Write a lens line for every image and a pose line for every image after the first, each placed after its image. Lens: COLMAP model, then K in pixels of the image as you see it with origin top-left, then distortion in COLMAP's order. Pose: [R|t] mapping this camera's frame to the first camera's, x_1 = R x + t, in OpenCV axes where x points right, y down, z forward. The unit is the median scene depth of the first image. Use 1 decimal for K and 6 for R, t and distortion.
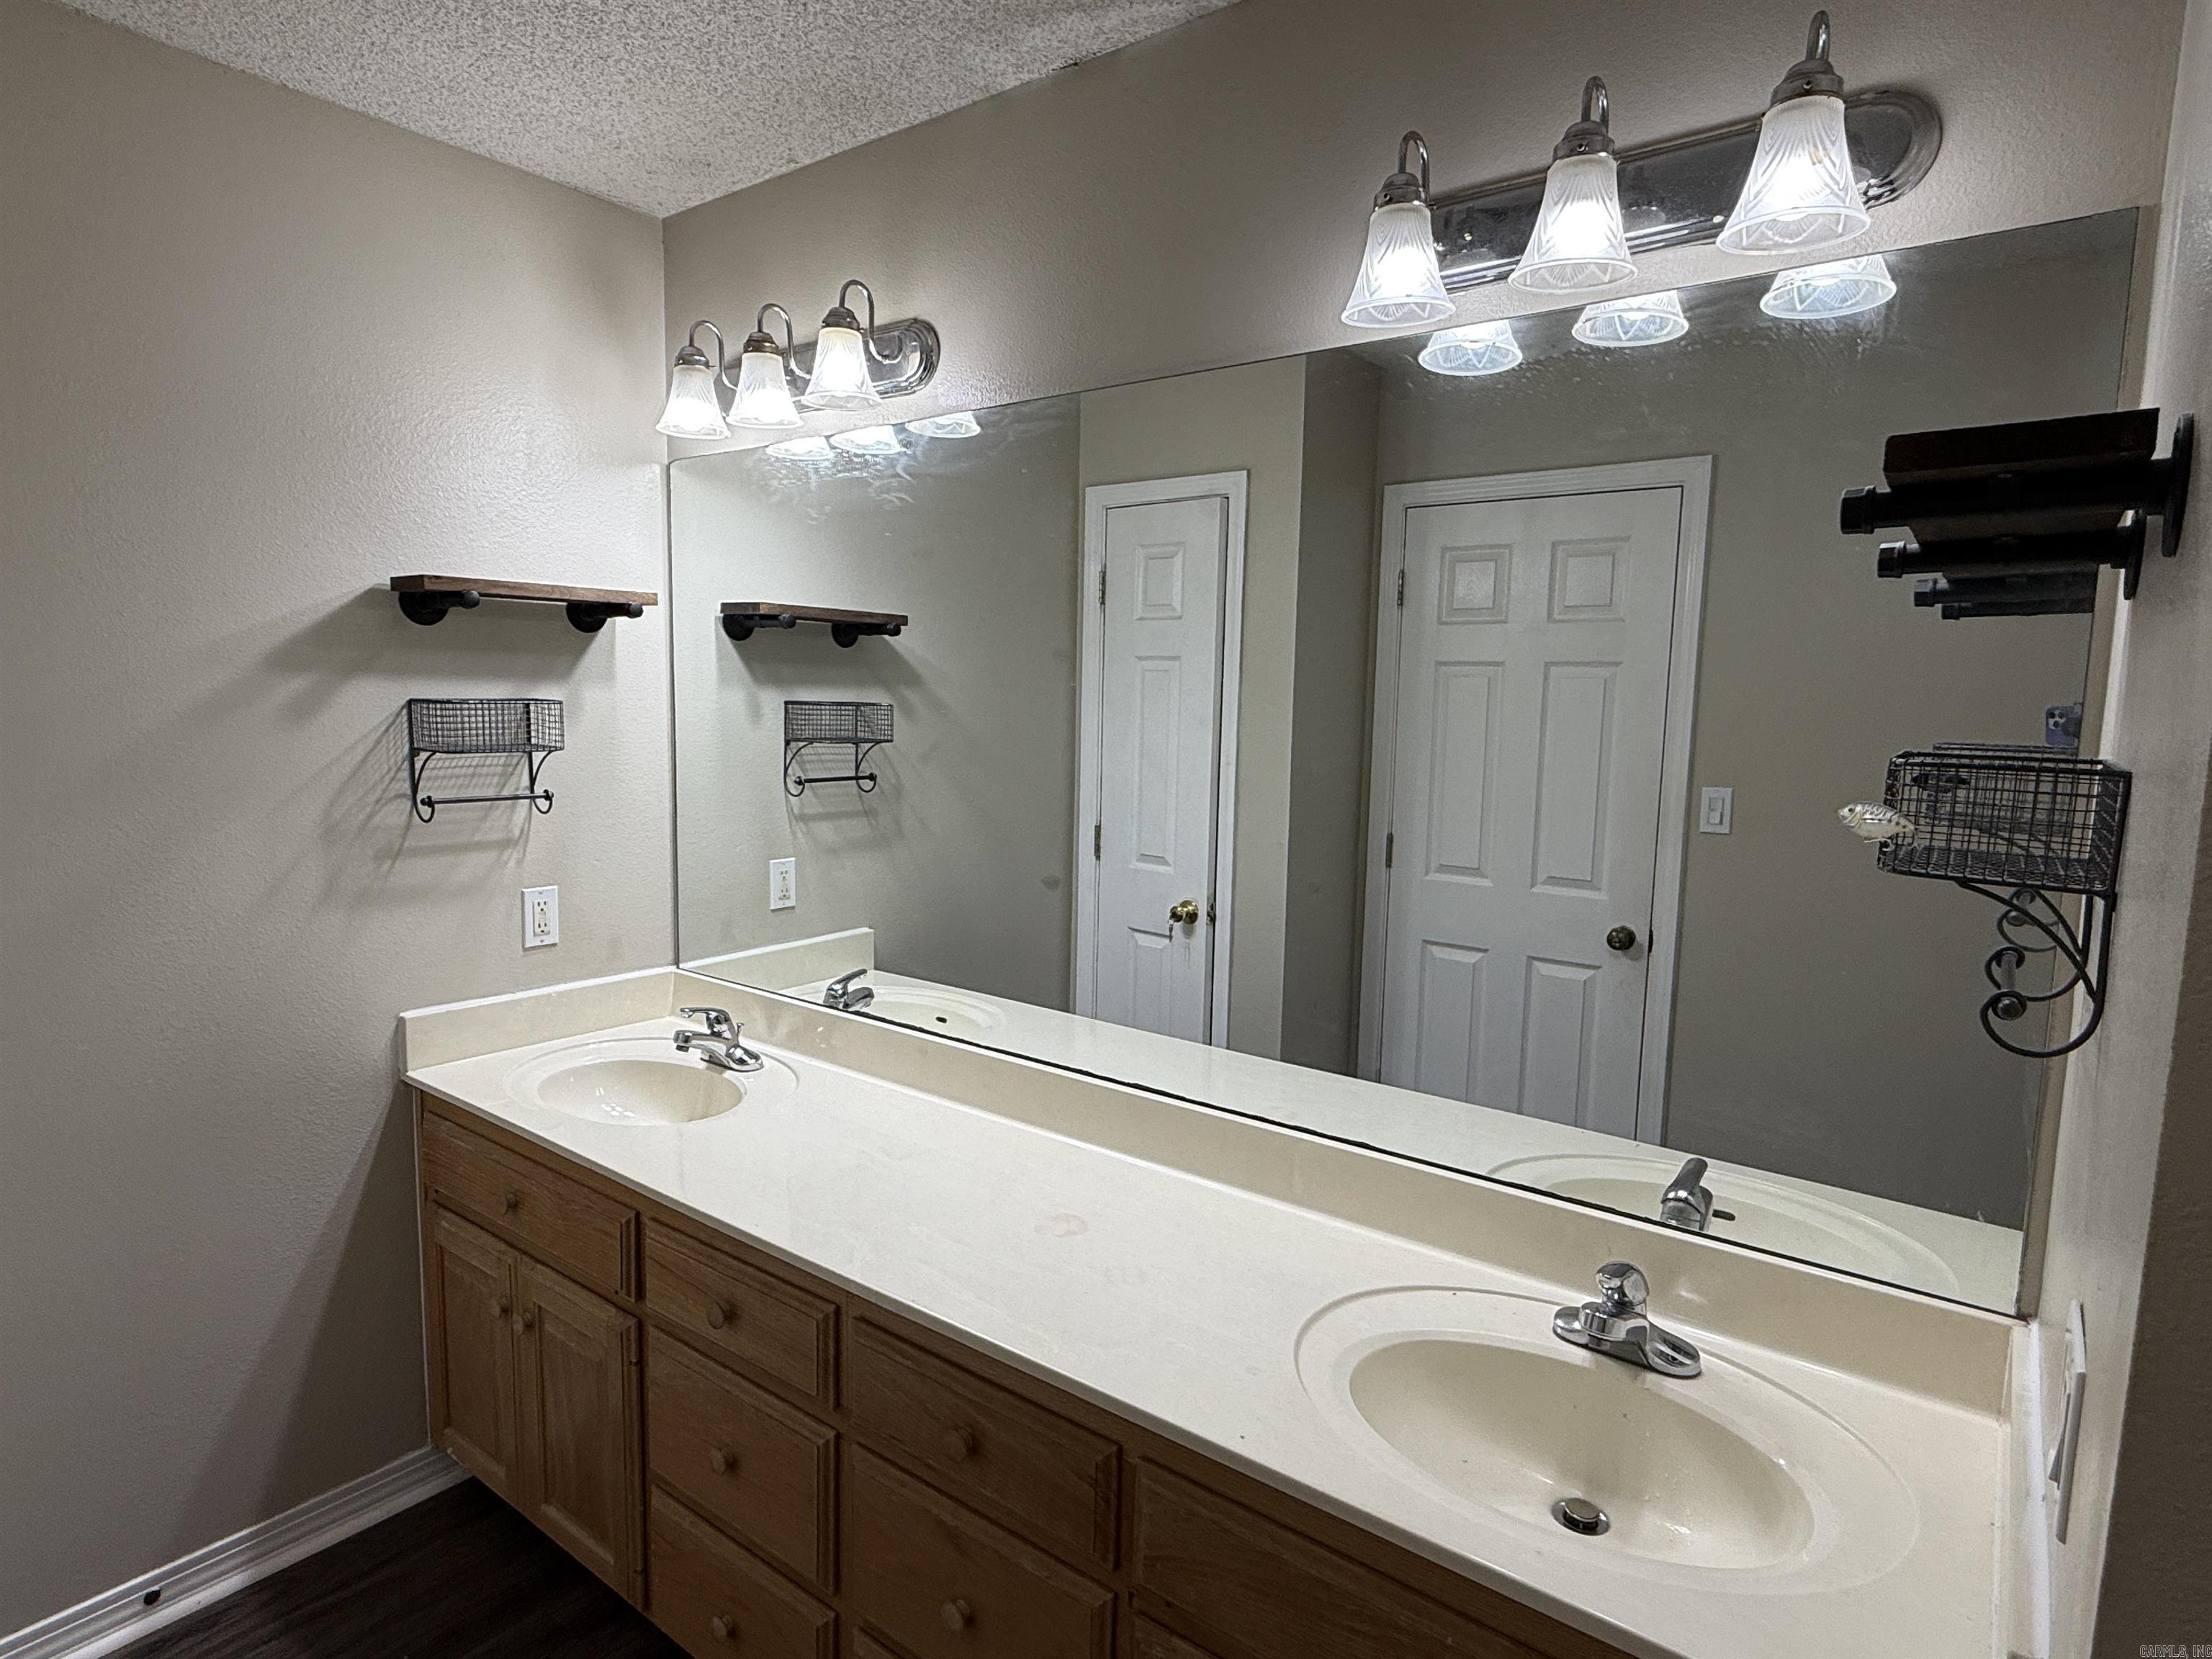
lens RADIAL K [[1218.3, 0, 1106.0], [0, 1218.3, 829.5], [0, 0, 1]] dist [0.004746, 0.000632]
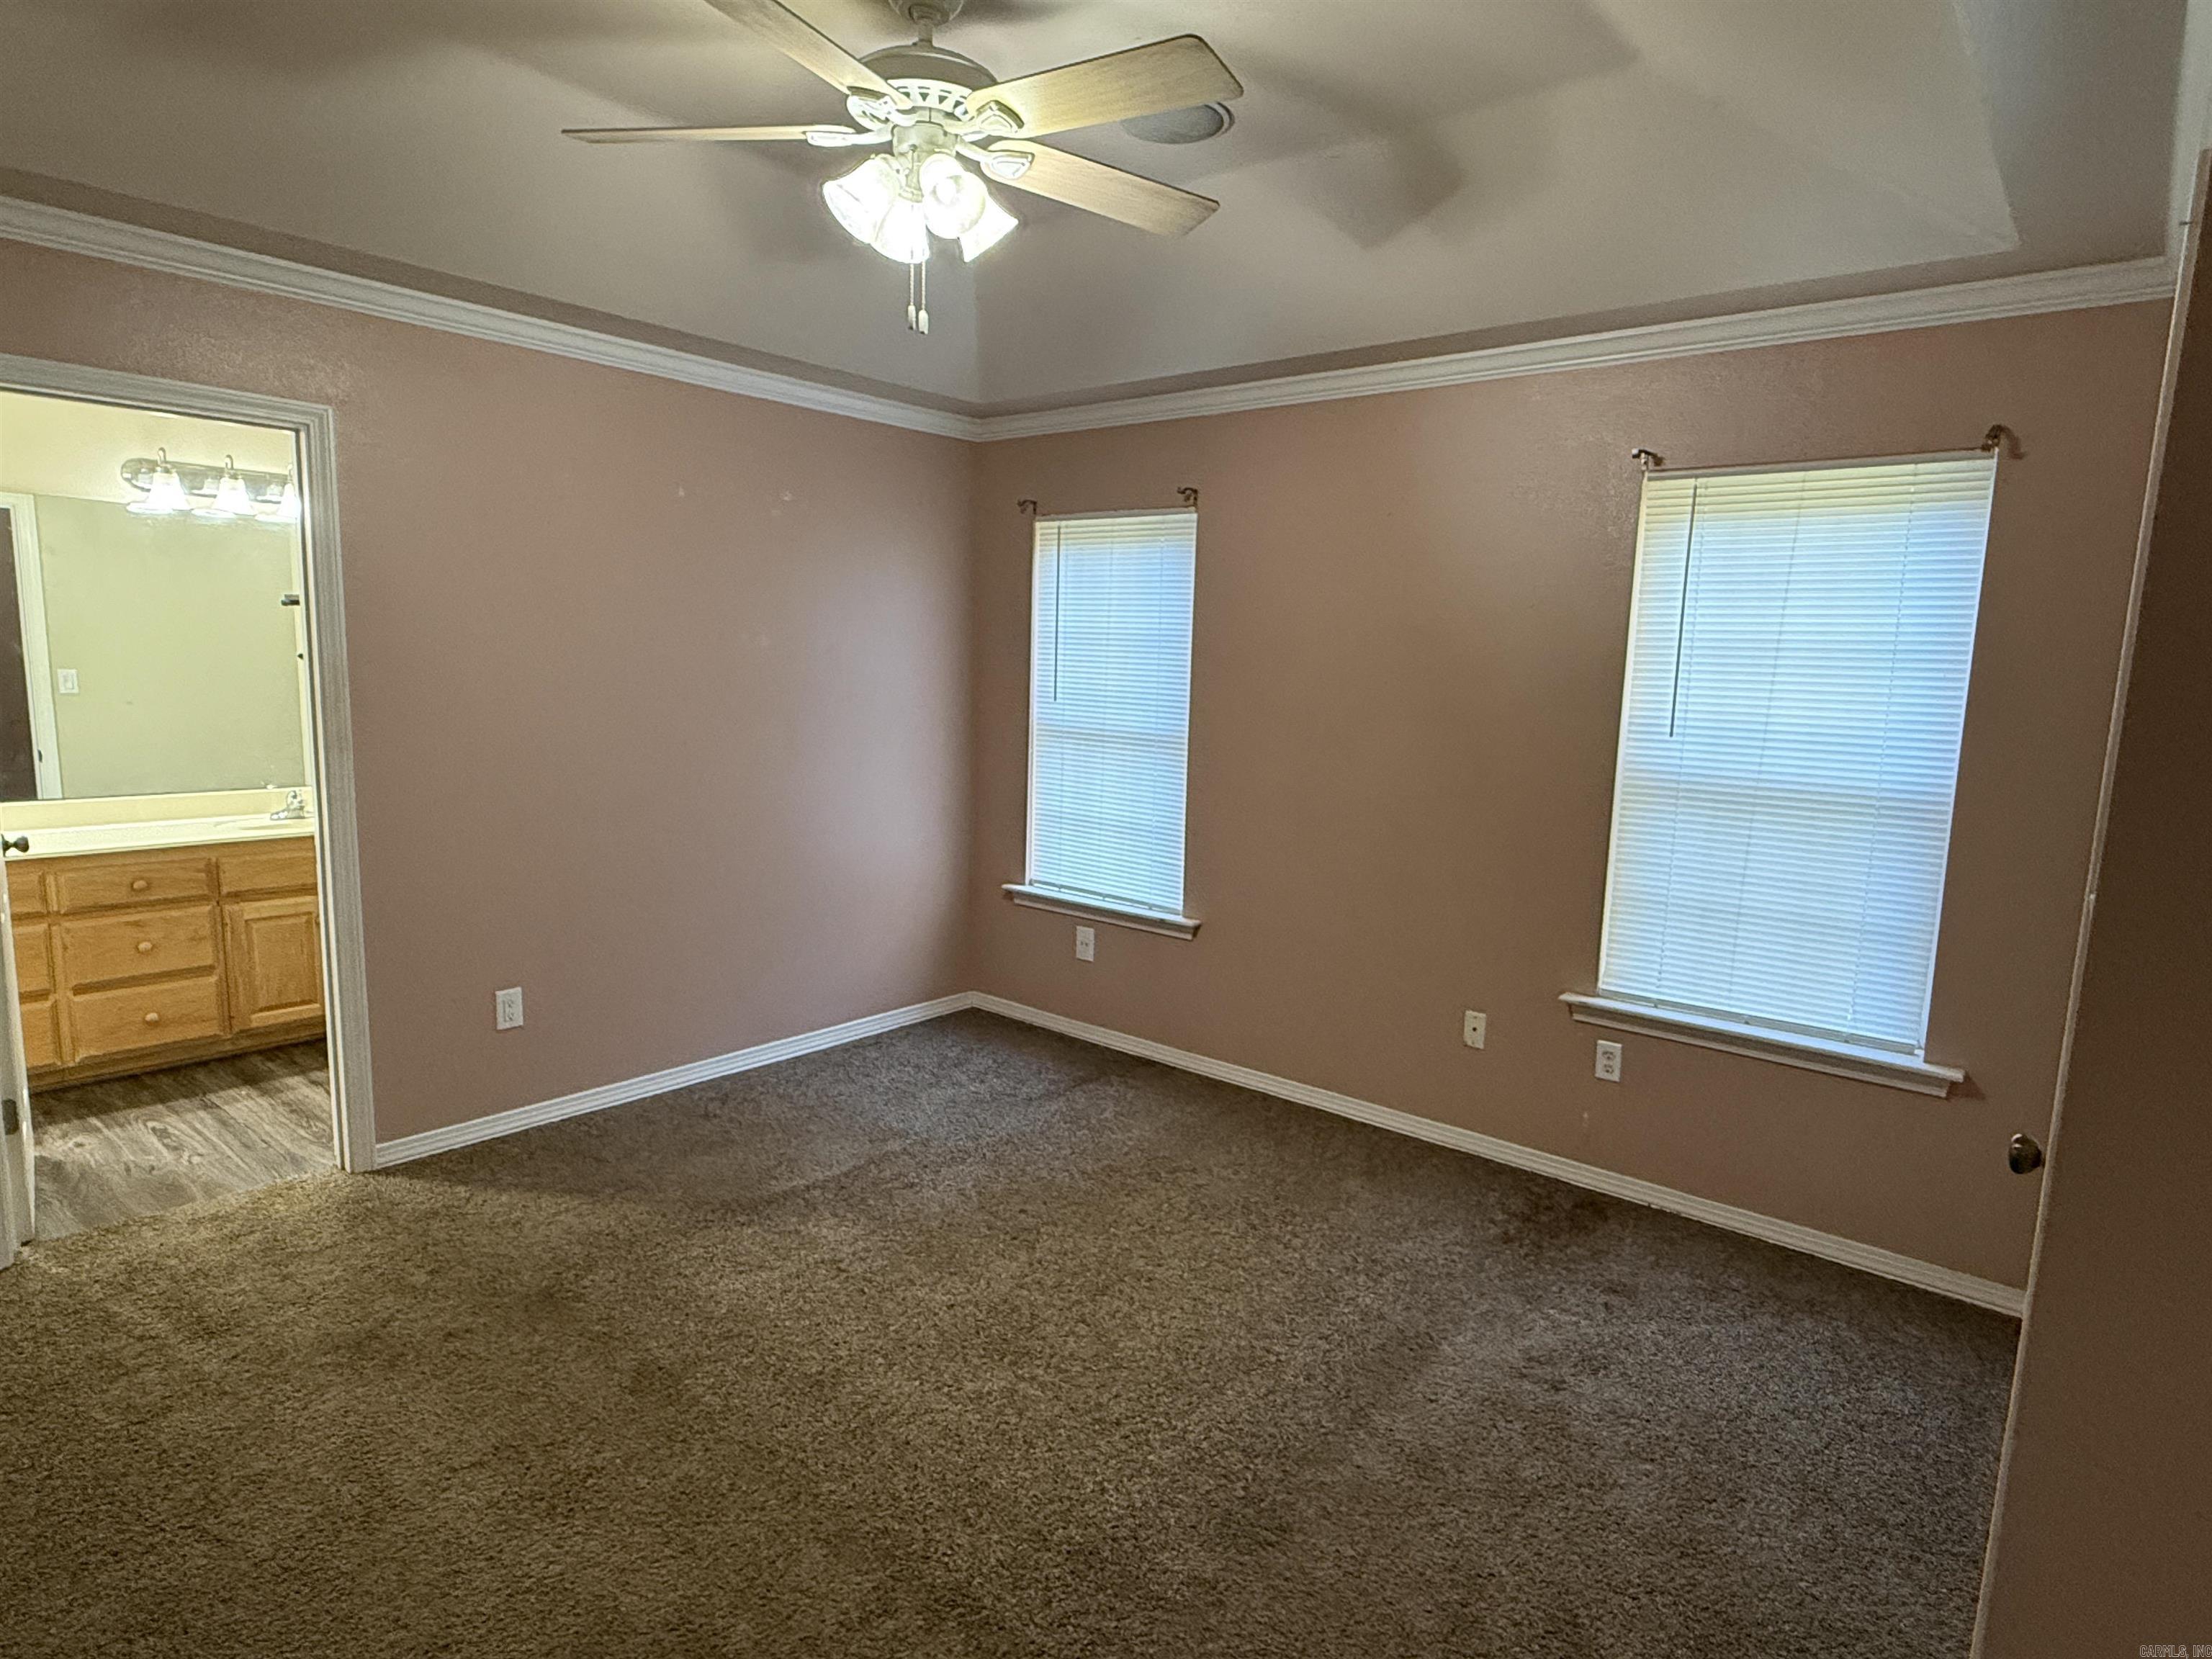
lens RADIAL K [[1218.3, 0, 1106.0], [0, 1218.3, 829.5], [0, 0, 1]] dist [0.004746, 0.000632]
pose [[0.046942, -0.167955, 0.984676, -3.062646], [0.083579, 0.982967, 0.163679, 0.075843], [-0.995395, 0.074615, 0.060180, -1.613670]]
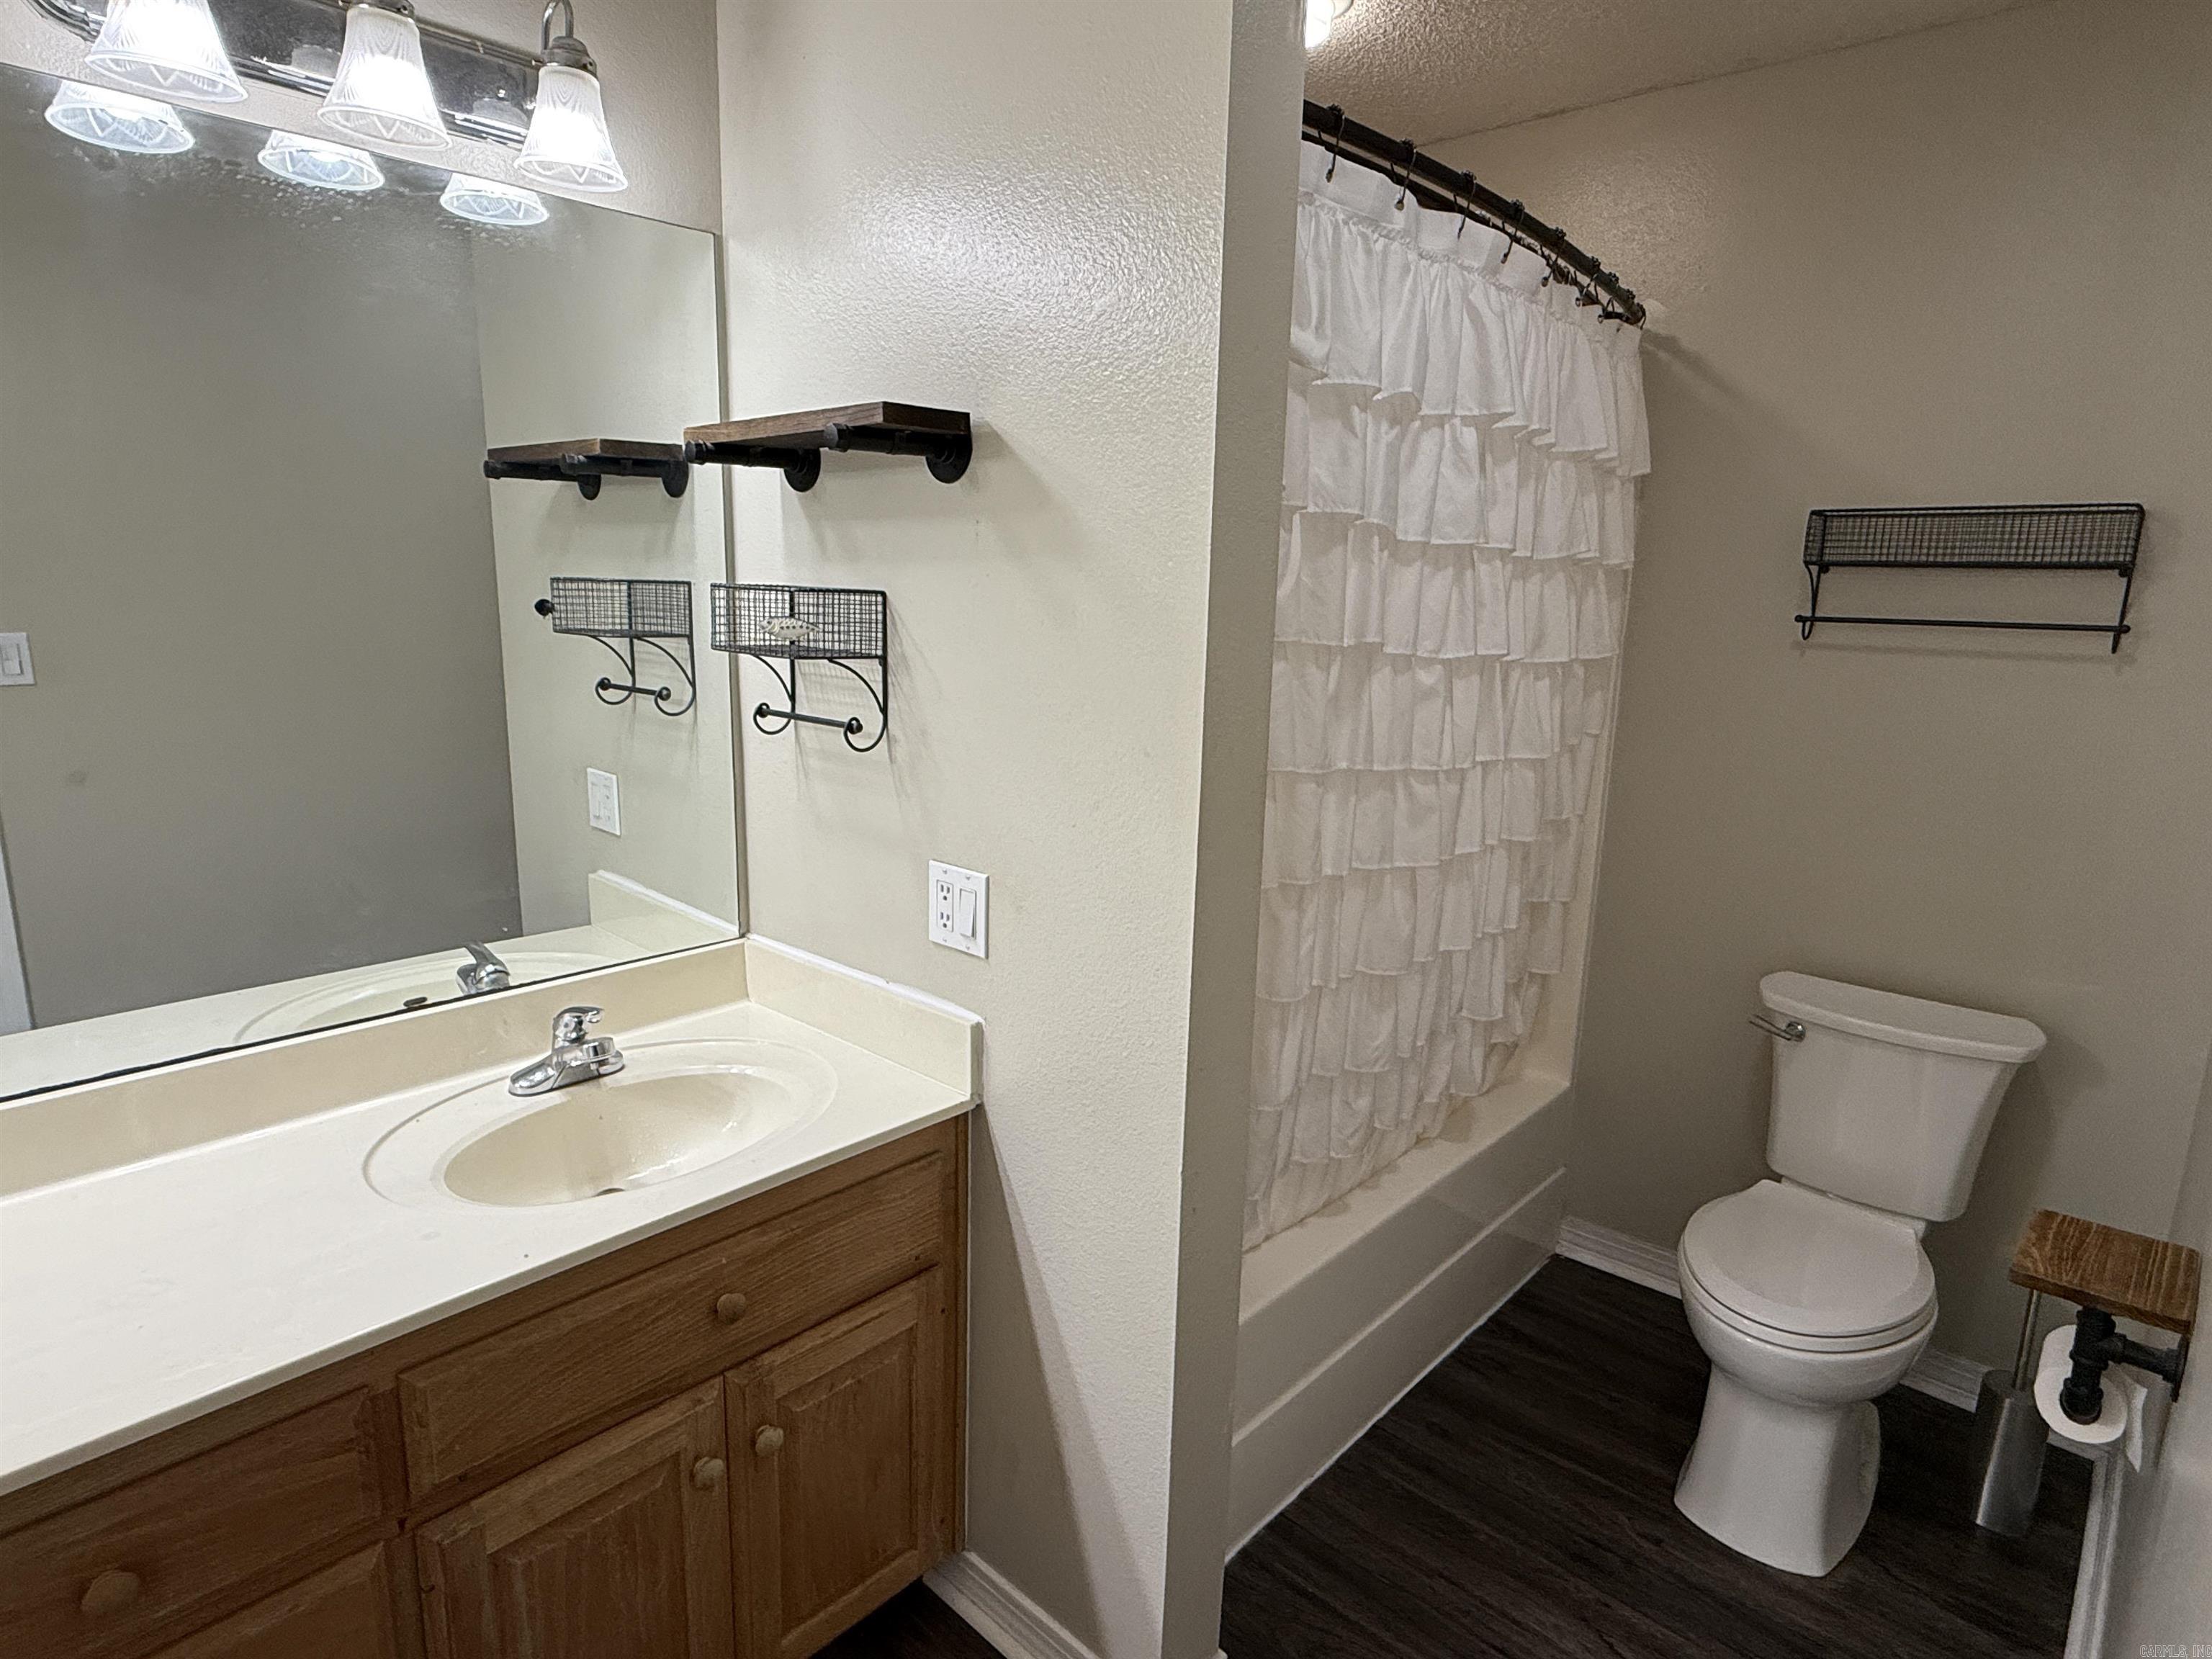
lens RADIAL K [[1218.3, 0, 1106.0], [0, 1218.3, 829.5], [0, 0, 1]] dist [0.004746, 0.000632]
pose [[0.094026, -0.232436, 0.968056, -0.695491], [0.090295, 0.970347, 0.224215, -0.052274], [-0.991467, 0.066329, 0.112225, 0.311626]]
